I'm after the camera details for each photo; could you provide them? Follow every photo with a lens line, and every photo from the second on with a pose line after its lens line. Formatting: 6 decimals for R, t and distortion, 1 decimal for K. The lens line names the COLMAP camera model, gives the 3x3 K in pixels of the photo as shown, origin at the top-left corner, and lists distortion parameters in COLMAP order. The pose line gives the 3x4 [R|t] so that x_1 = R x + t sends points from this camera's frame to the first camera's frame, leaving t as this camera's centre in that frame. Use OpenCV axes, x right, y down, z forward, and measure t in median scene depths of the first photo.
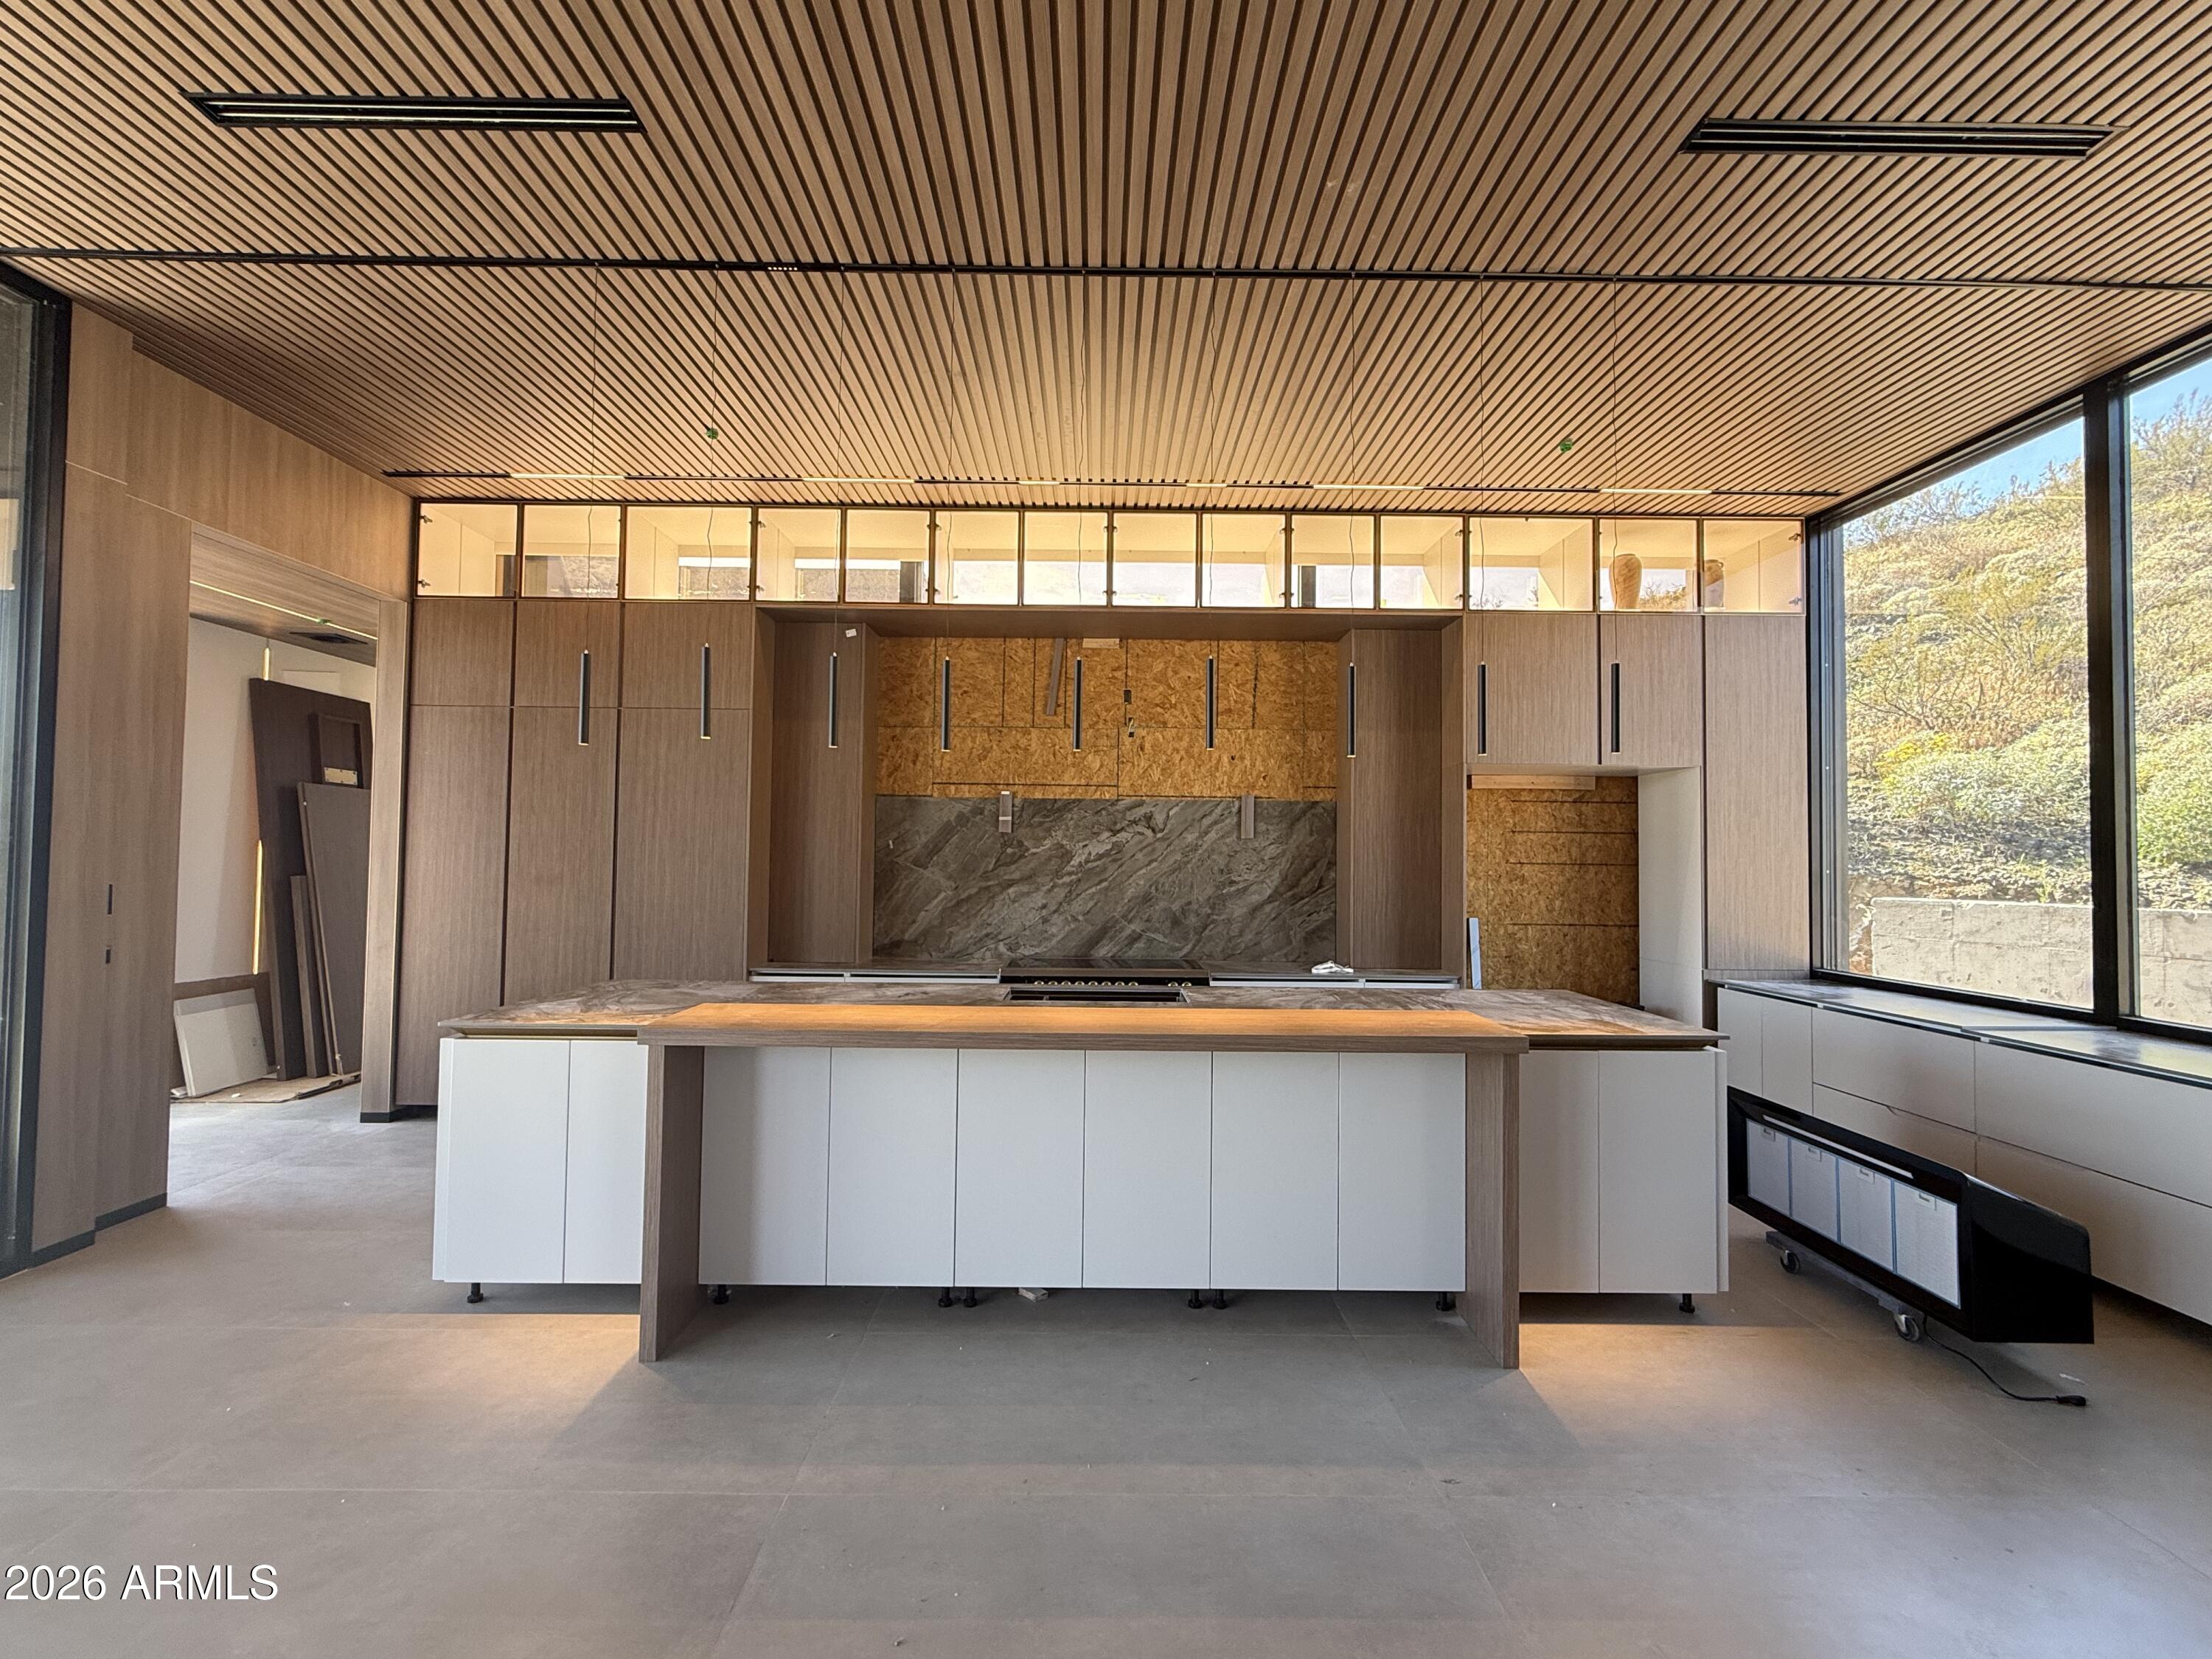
lens RADIAL K [[965.6, 0, 1104.1], [0, 965.6, 837.6], [0, 0, 1]] dist [-0.002994, -0.000180]
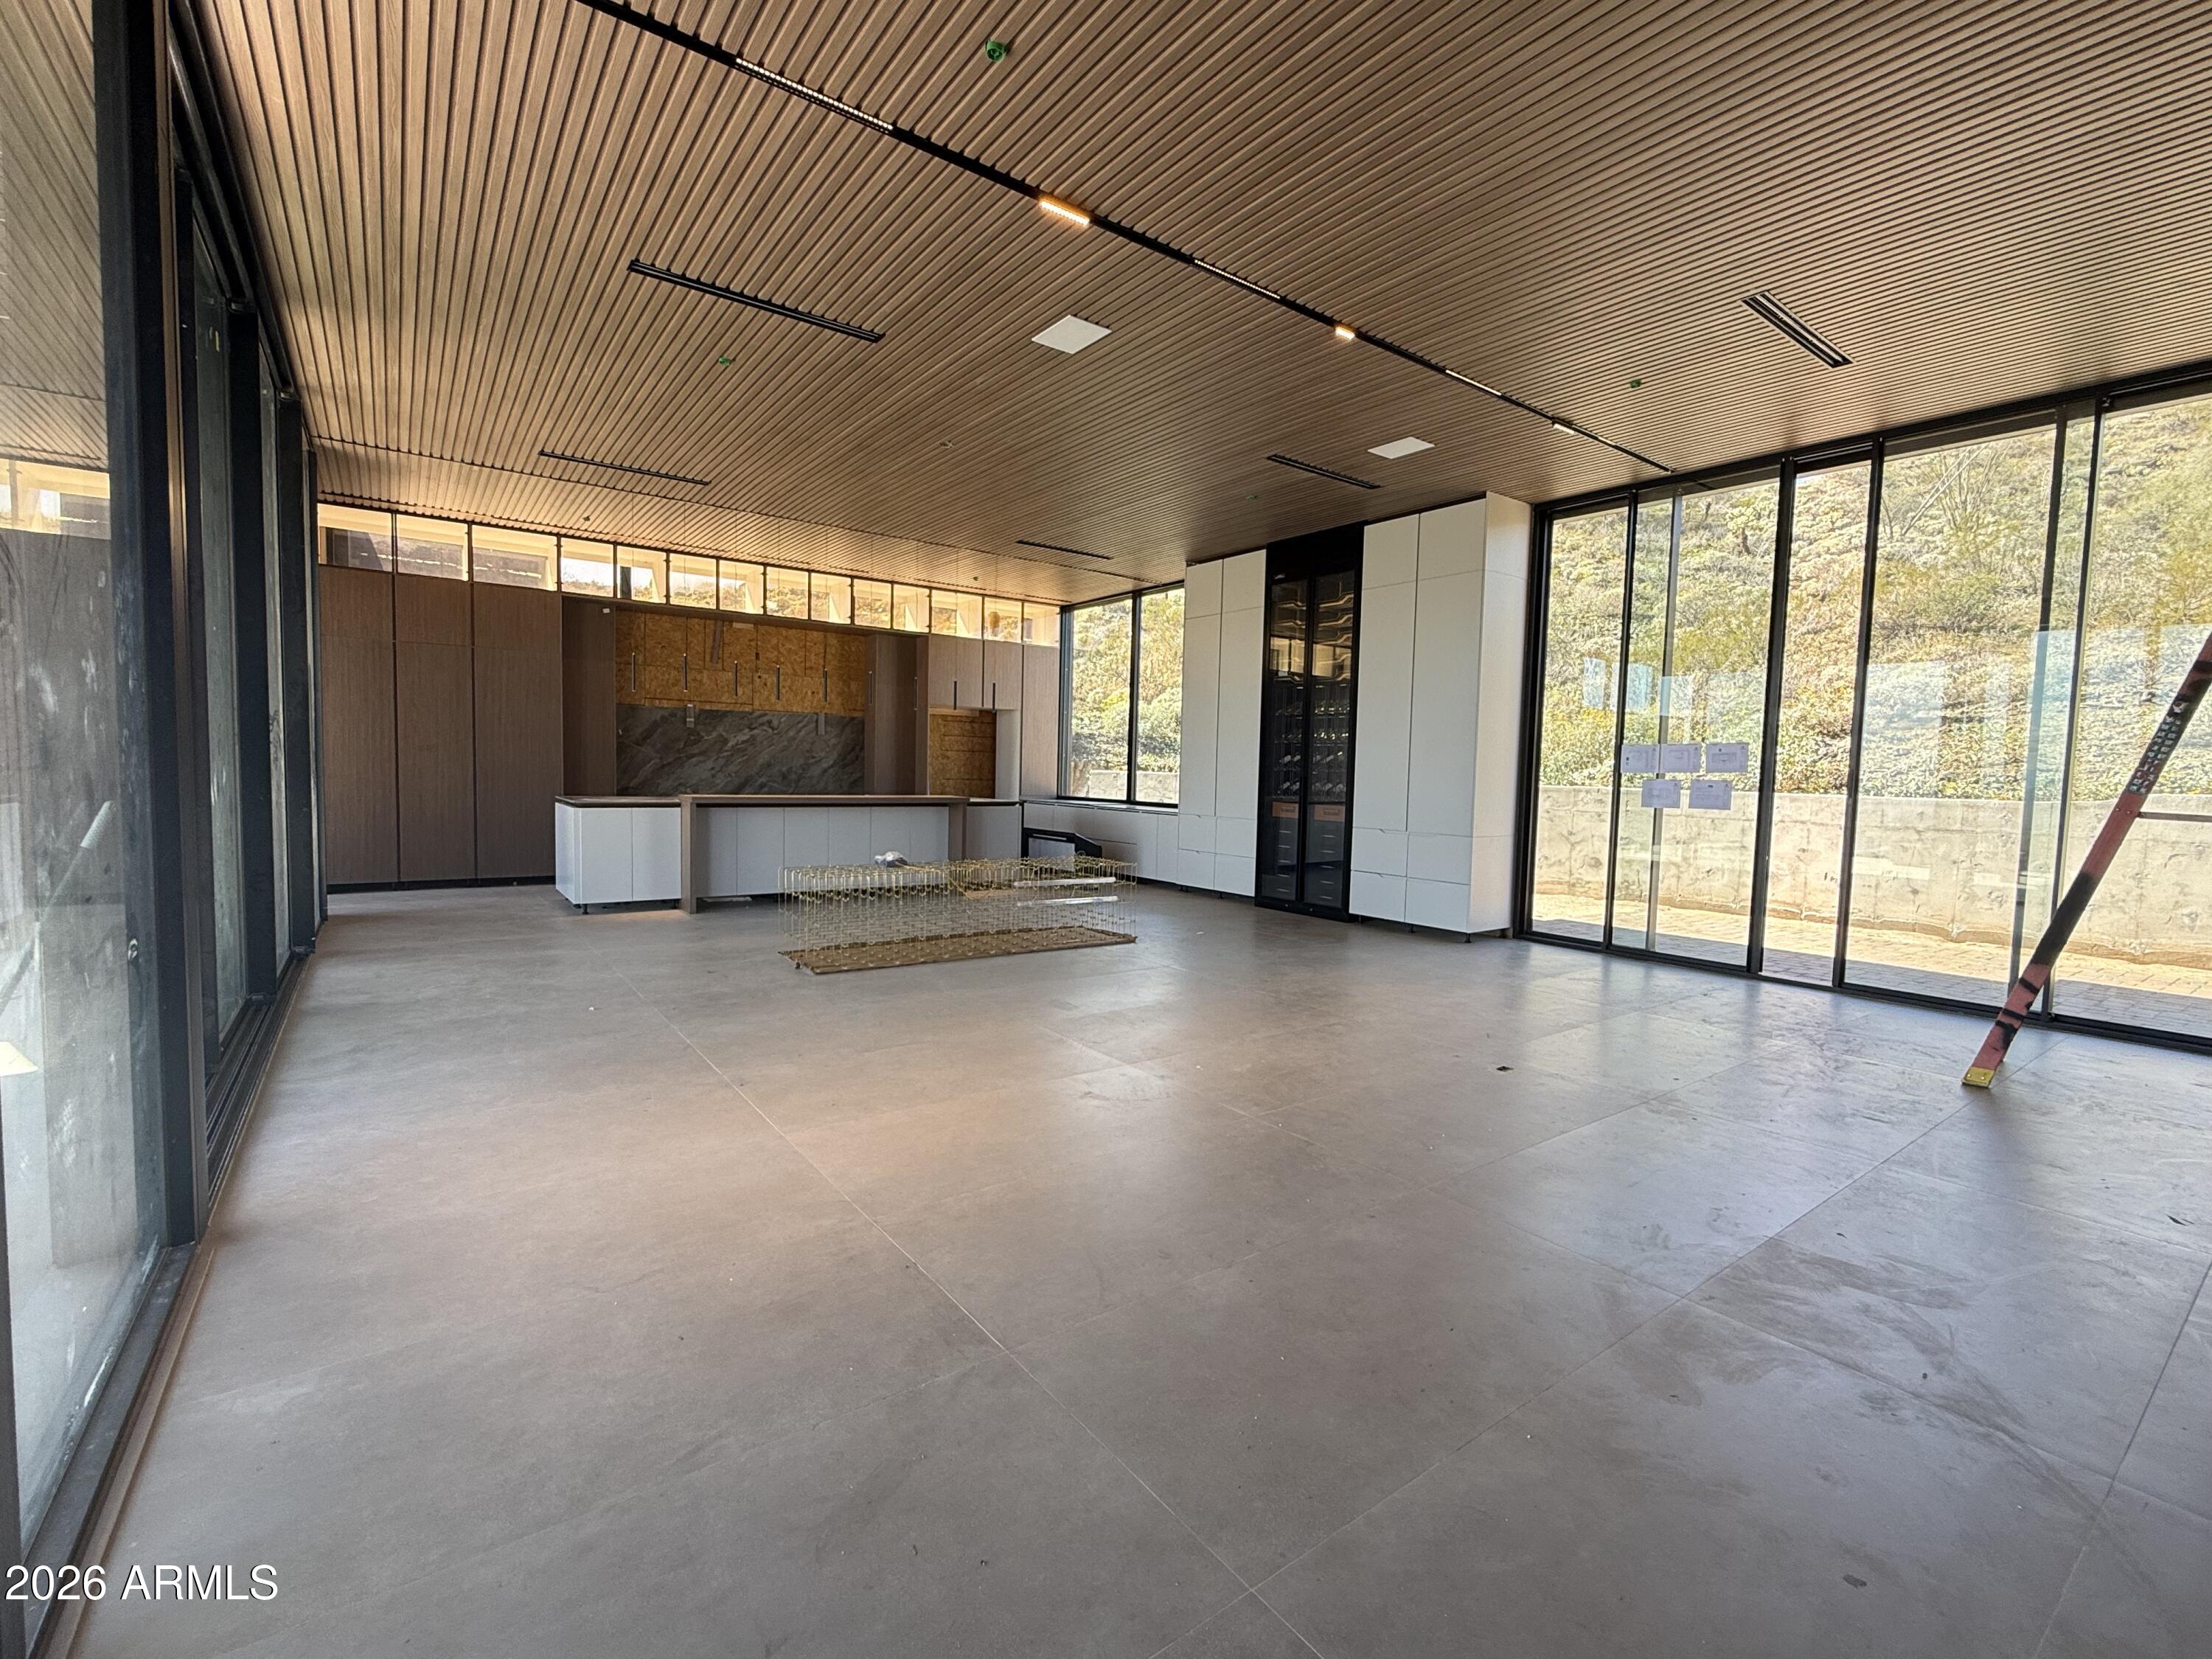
lens RADIAL K [[965.6, 0, 1105.6], [0, 965.6, 828.9], [0, 0, 1]] dist [-0.002994, -0.000180]
pose [[0.807328, -0.027786, 0.589449, -0.546897], [-0.033223, 0.995166, 0.092415, -0.008982], [-0.589167, -0.094192, 0.802502, -0.931594]]
